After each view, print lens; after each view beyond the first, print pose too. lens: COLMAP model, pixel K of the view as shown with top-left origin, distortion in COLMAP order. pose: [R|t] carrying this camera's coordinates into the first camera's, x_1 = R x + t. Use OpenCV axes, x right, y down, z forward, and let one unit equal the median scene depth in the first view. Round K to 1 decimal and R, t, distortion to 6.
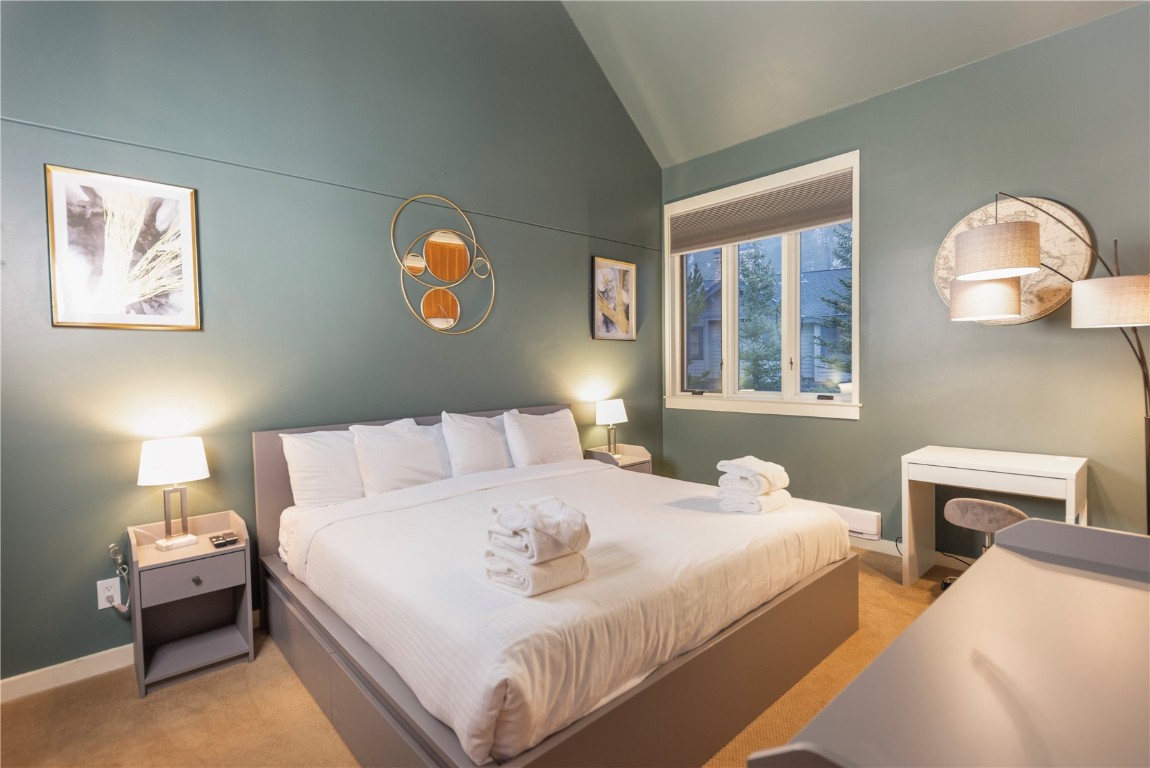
lens RADIAL K [[562.1, 0, 584.6], [0, 562.1, 376.2], [0, 0, 1]] dist [0.039088, -0.000288]
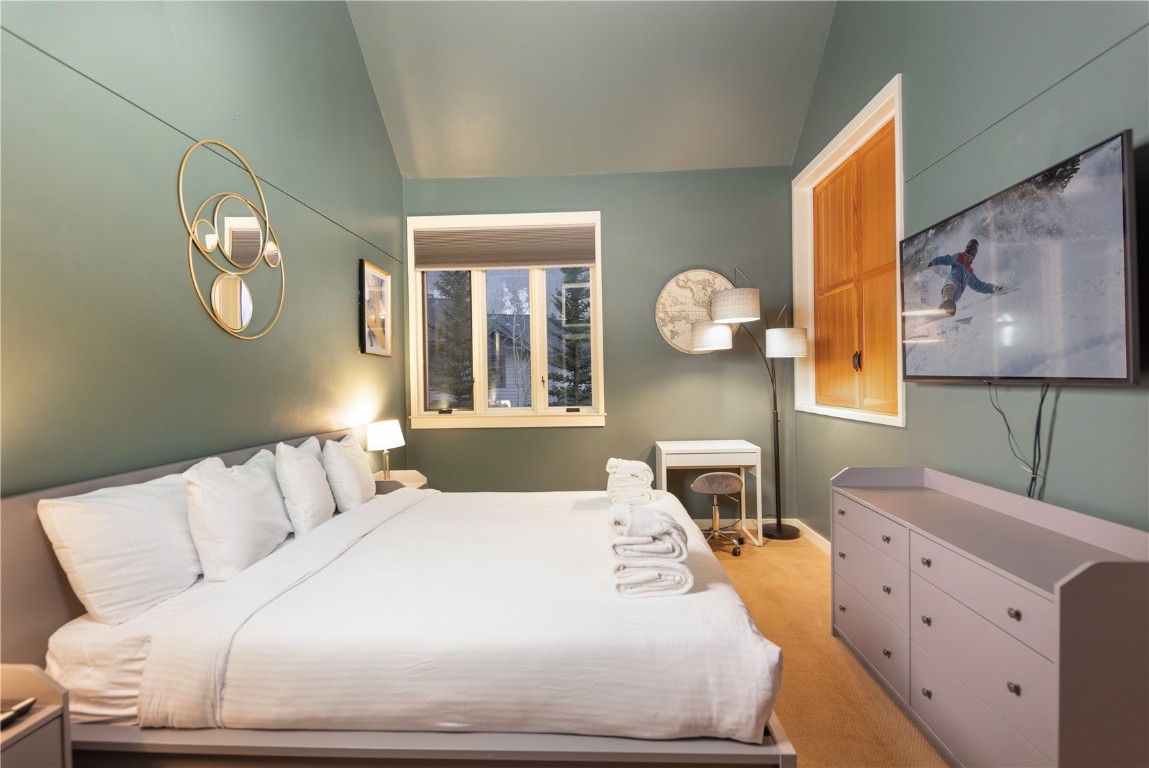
lens RADIAL K [[561.6, 0, 584.1], [0, 561.6, 376.2], [0, 0, 1]] dist [0.039088, -0.000288]
pose [[0.710654, 0.007289, 0.703504, -0.411208], [0.022537, 0.999197, -0.033118, 0.006947], [-0.703181, 0.039390, 0.709919, 0.155734]]
